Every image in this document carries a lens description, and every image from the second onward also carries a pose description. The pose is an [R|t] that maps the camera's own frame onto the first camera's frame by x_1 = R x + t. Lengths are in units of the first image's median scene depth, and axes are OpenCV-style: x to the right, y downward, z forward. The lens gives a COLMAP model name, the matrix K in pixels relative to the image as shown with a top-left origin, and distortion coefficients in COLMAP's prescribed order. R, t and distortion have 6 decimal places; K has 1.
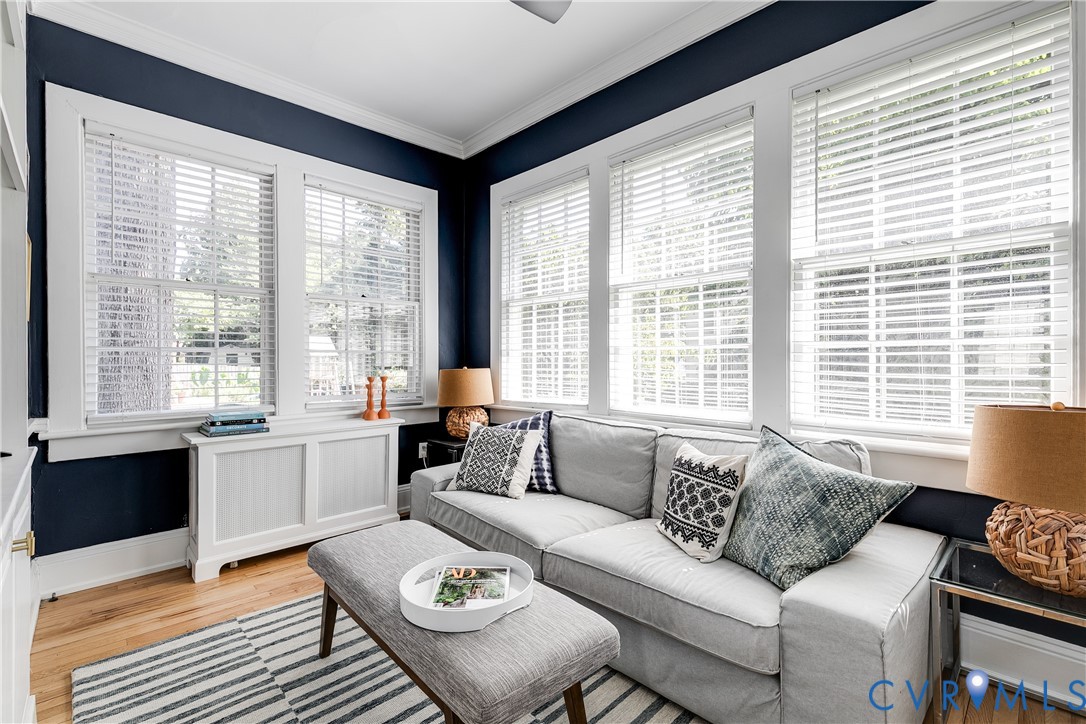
lens RADIAL K [[493.3, 0, 540.4], [0, 493.3, 358.1], [0, 0, 1]] dist [0.005216, -0.001311]
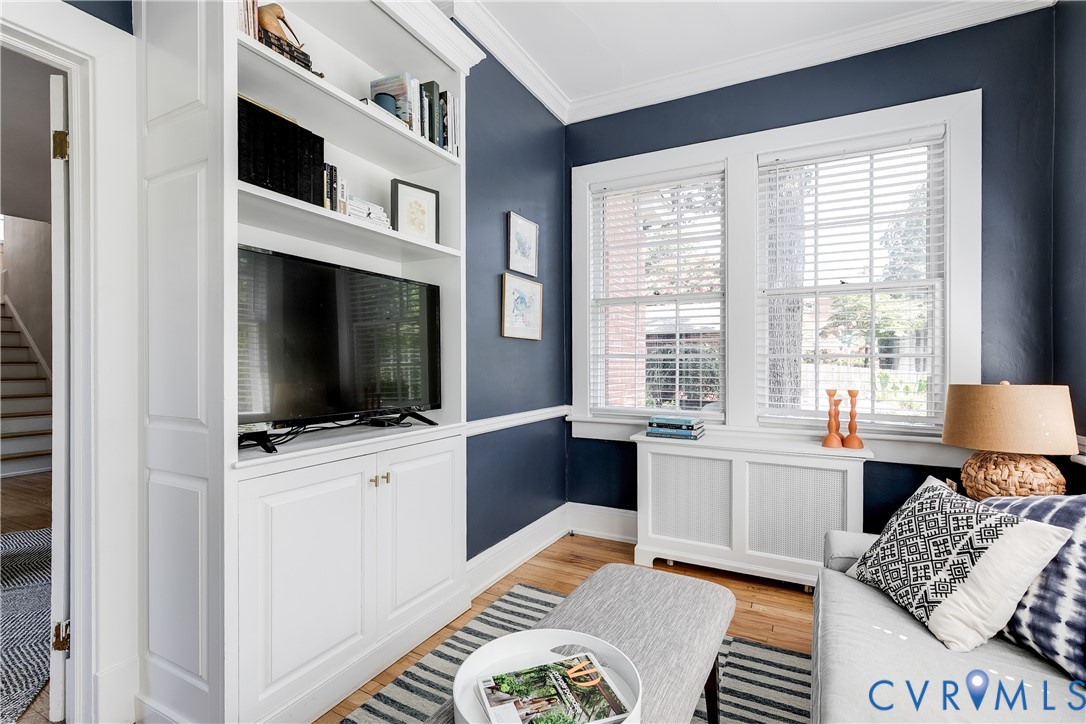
lens RADIAL K [[493.3, 0, 543.3], [0, 493.3, 366.1], [0, 0, 1]] dist [0.005216, -0.001311]
pose [[0.322185, 0.008510, -0.946639, 0.283632], [-0.003365, 0.999964, 0.007845, -0.002562], [0.946671, 0.000658, 0.322201, 0.425250]]
